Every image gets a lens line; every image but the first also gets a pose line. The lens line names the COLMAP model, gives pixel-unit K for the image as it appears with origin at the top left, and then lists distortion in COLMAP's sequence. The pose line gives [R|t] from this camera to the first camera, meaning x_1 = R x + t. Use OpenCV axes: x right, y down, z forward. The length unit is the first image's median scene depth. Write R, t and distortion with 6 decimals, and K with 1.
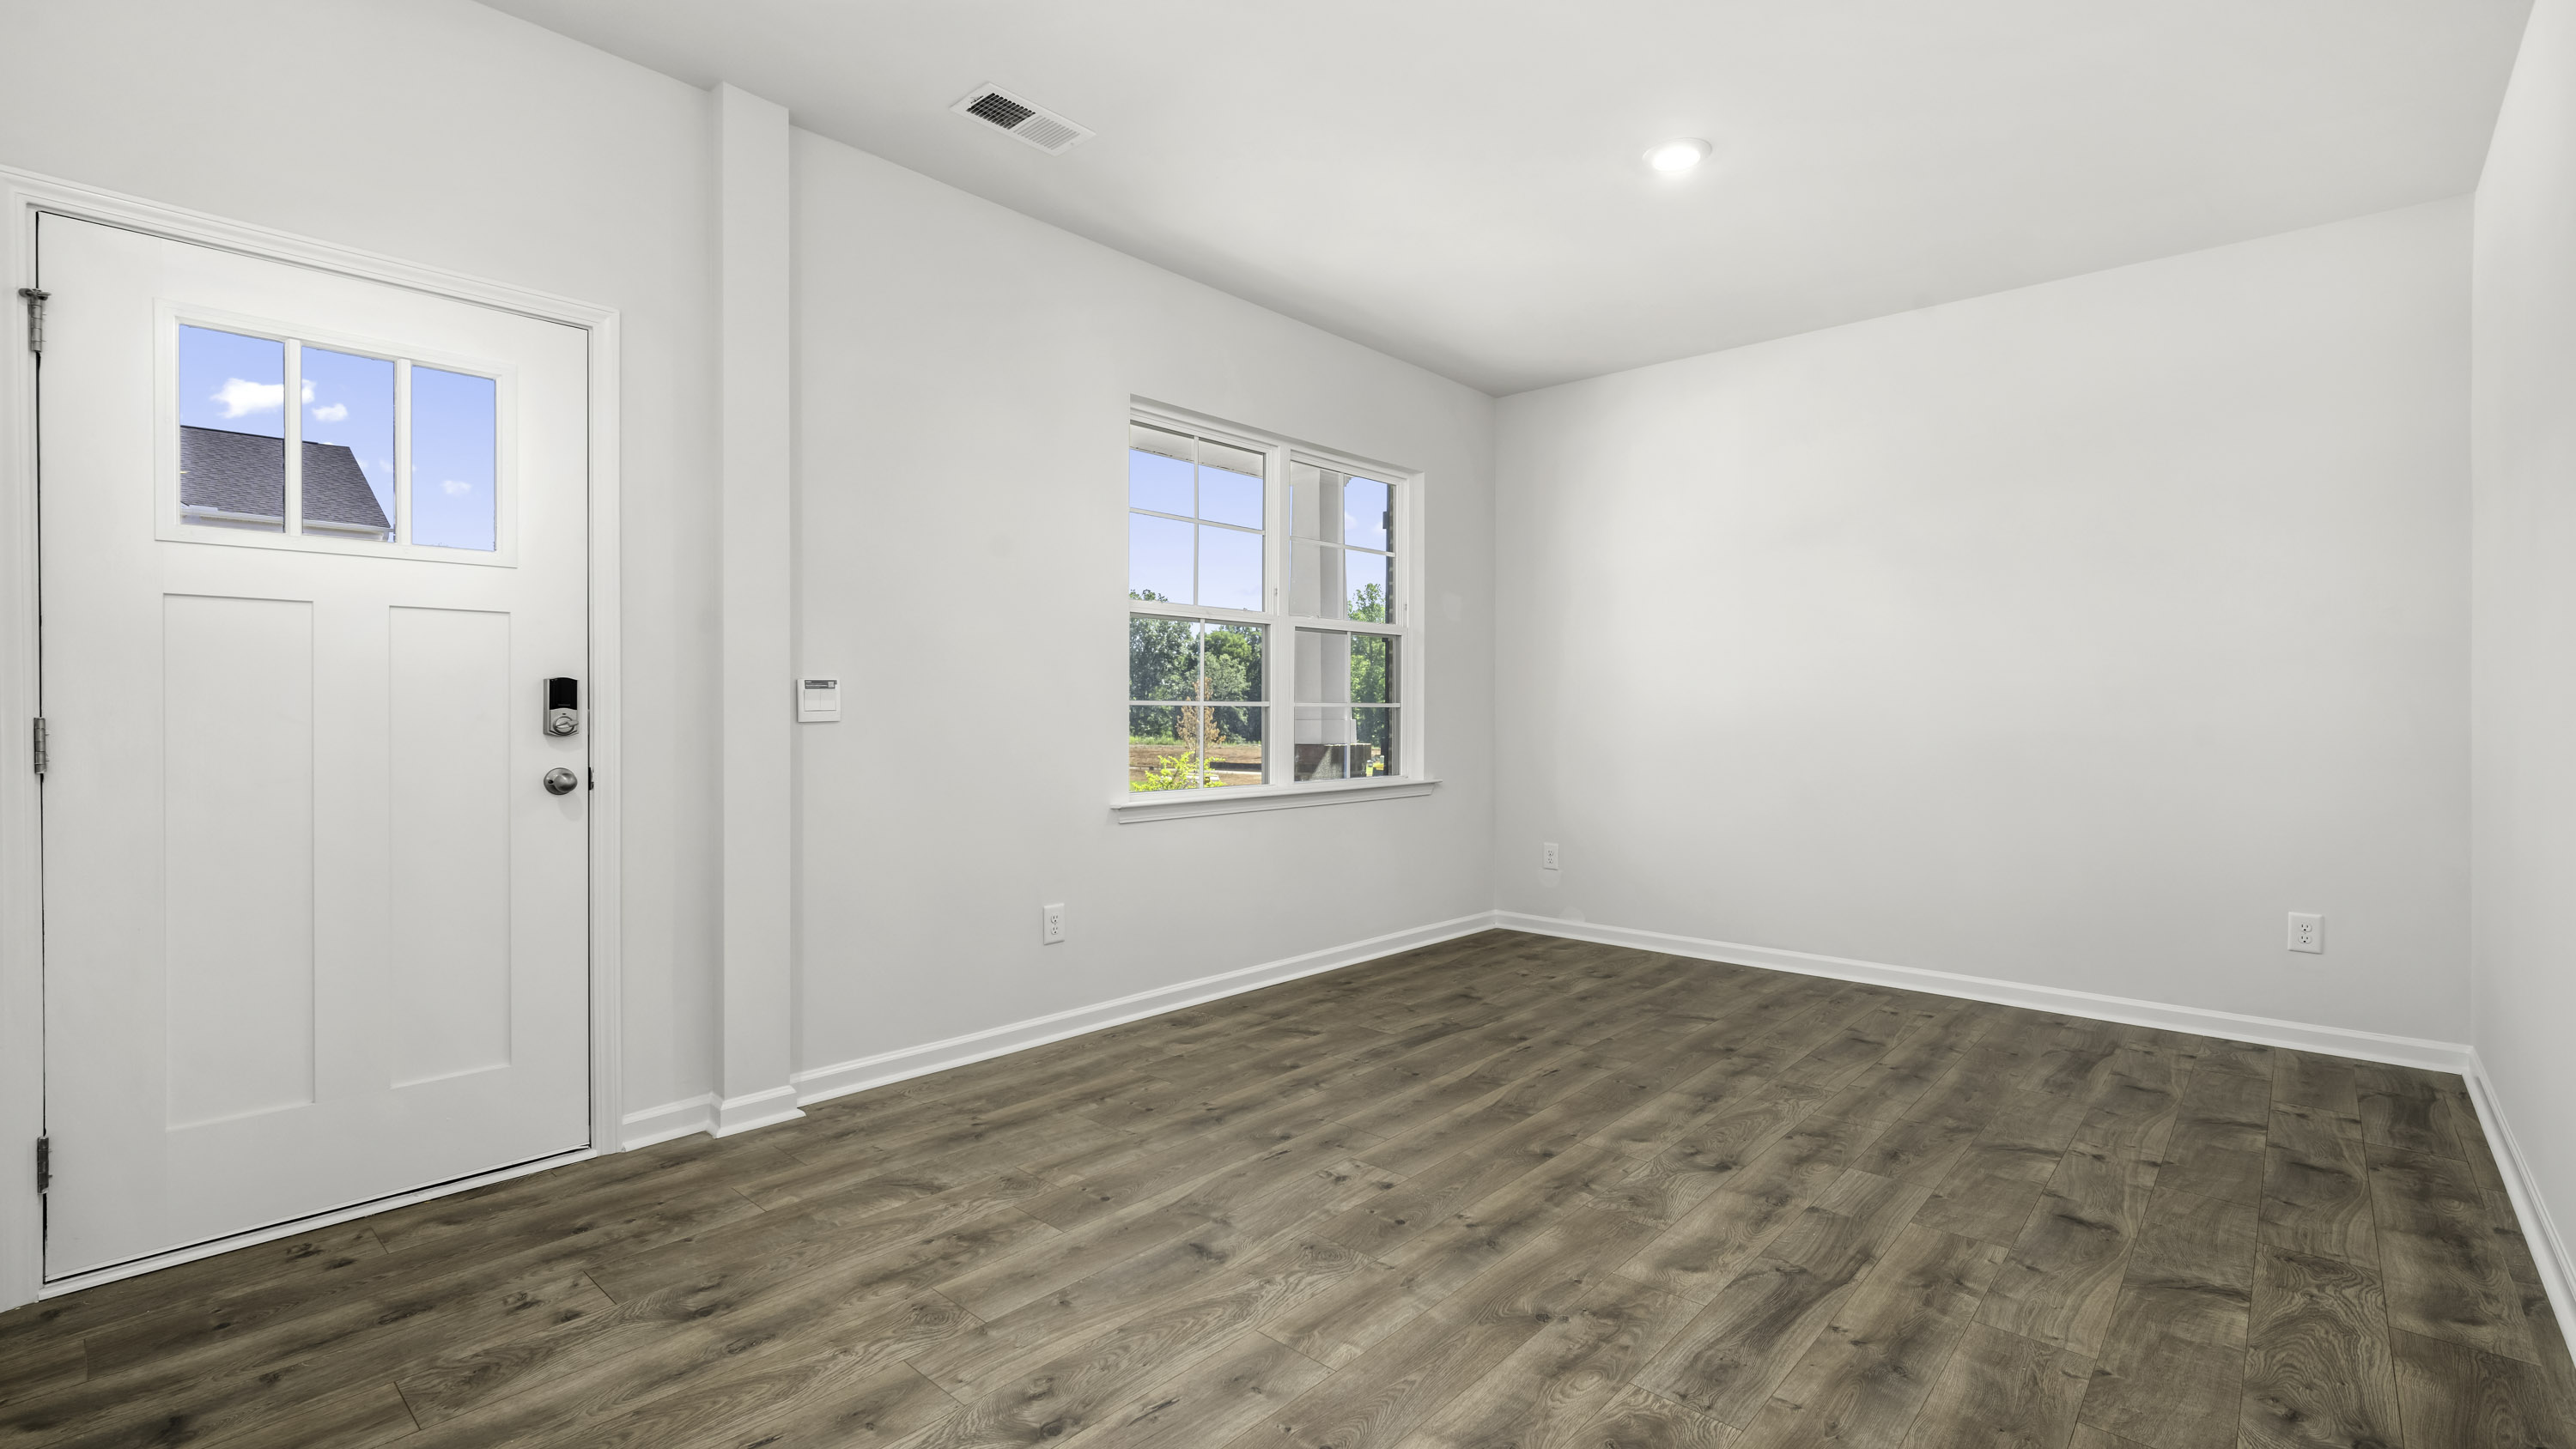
lens RADIAL K [[1152.3, 0, 1308.5], [0, 1152.3, 715.4], [0, 0, 1]] dist [0.002314, -0.000751]
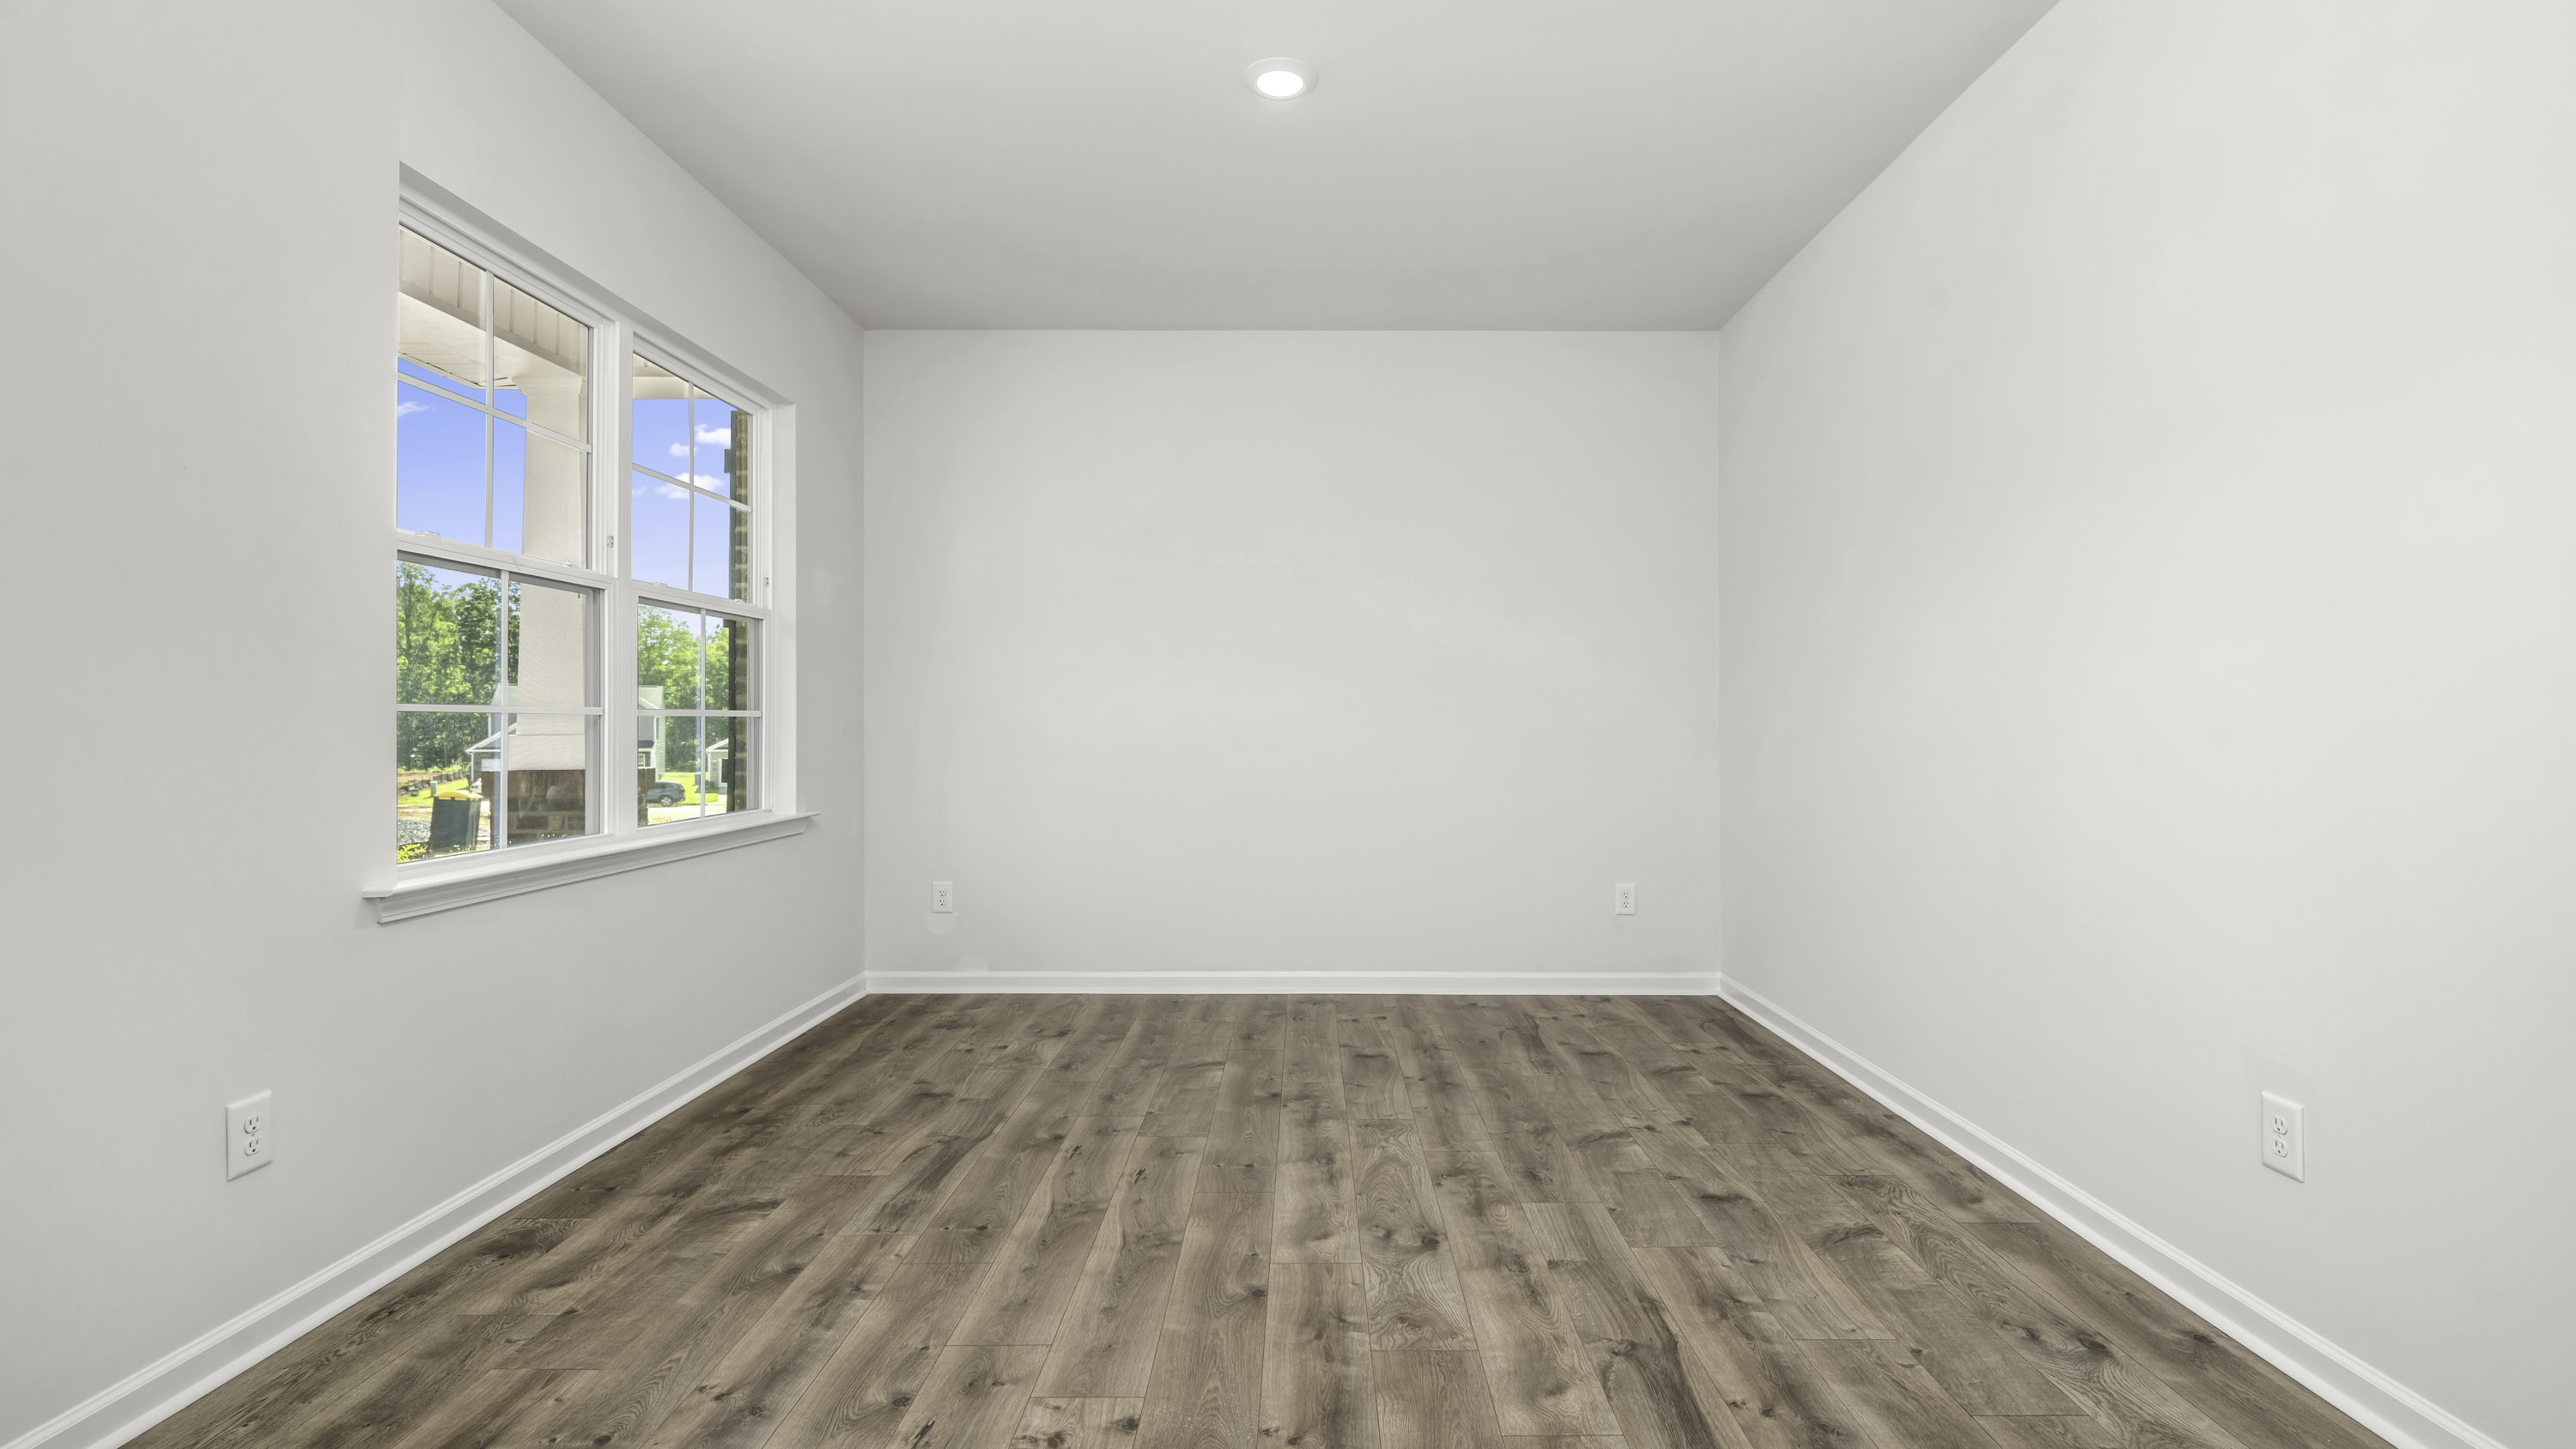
lens RADIAL K [[1152.3, 0, 1308.5], [0, 1152.3, 715.4], [0, 0, 1]] dist [0.002314, -0.000751]
pose [[0.742853, 0.002547, 0.669450, -0.262028], [0.003957, 0.999959, -0.008195, -0.001389], [-0.669443, 0.008736, 0.742812, 0.360873]]
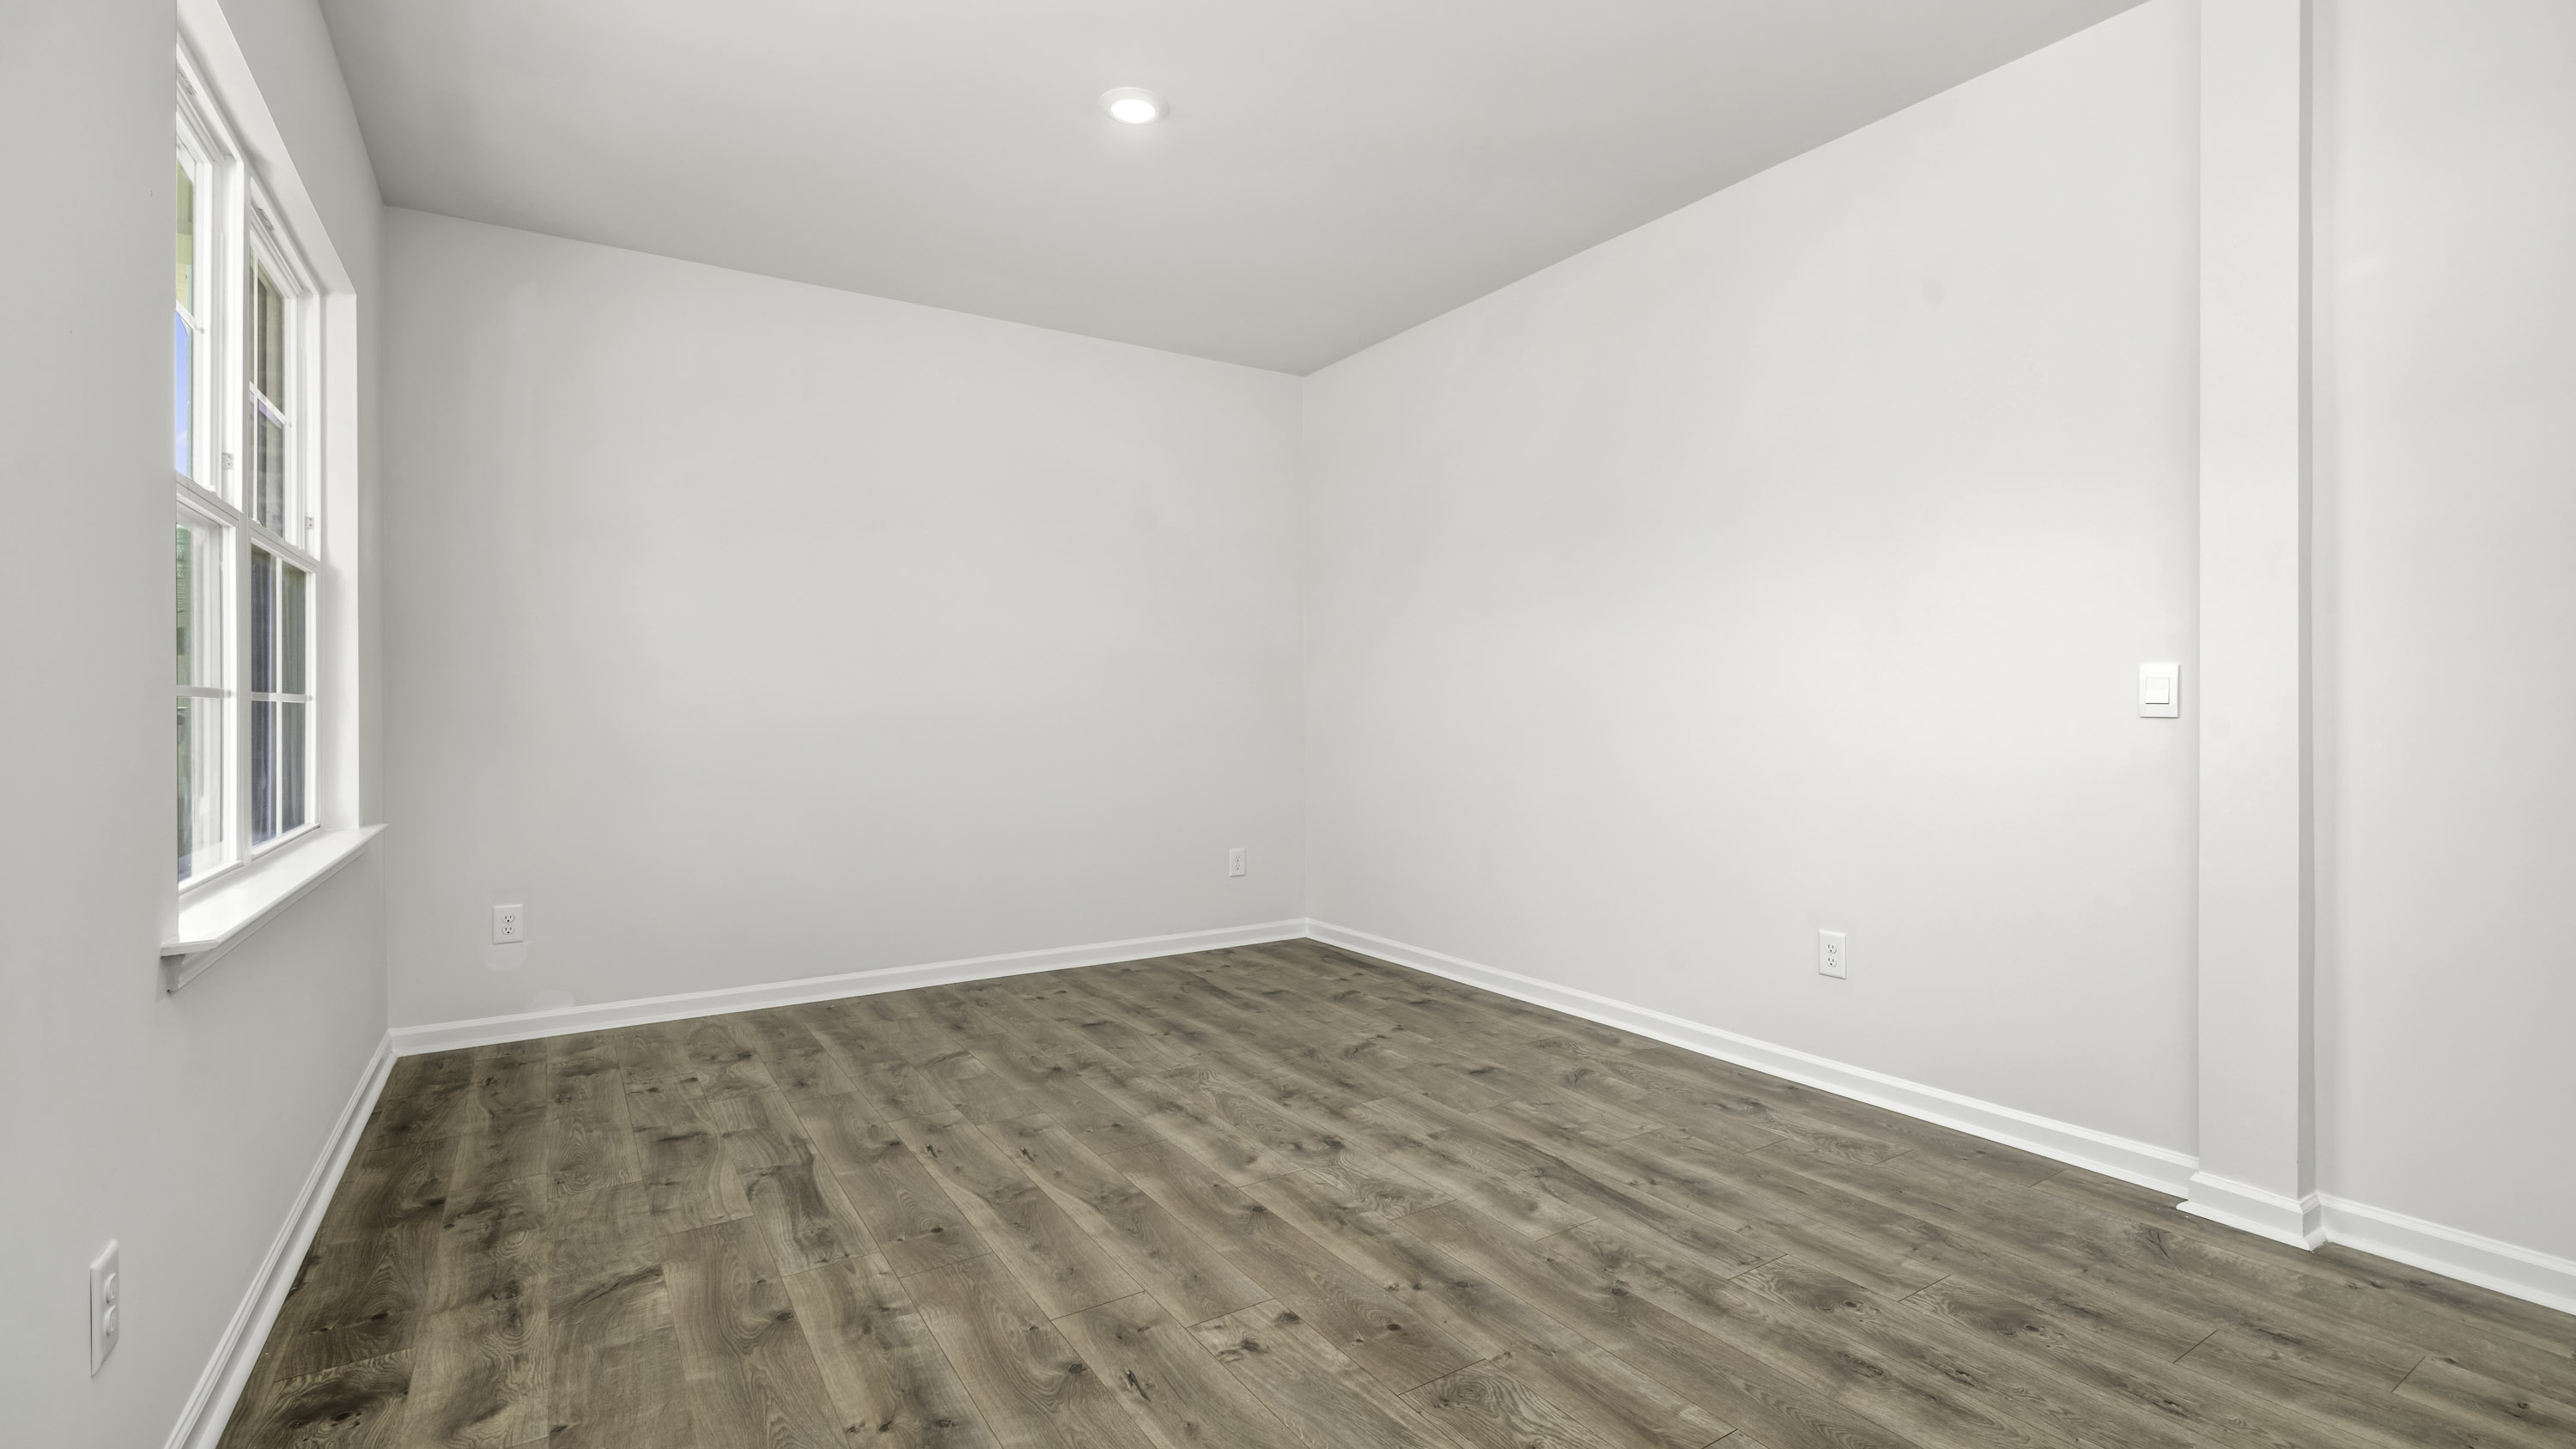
lens RADIAL K [[1168.5, 0, 1301.2], [0, 1168.5, 751.4], [0, 0, 1]] dist [0.002765, 0.000185]
pose [[0.246760, -0.036991, 0.968370, -0.567748], [0.007424, 0.999314, 0.036281, 0.004417], [-0.969048, -0.001764, 0.246865, 0.683120]]
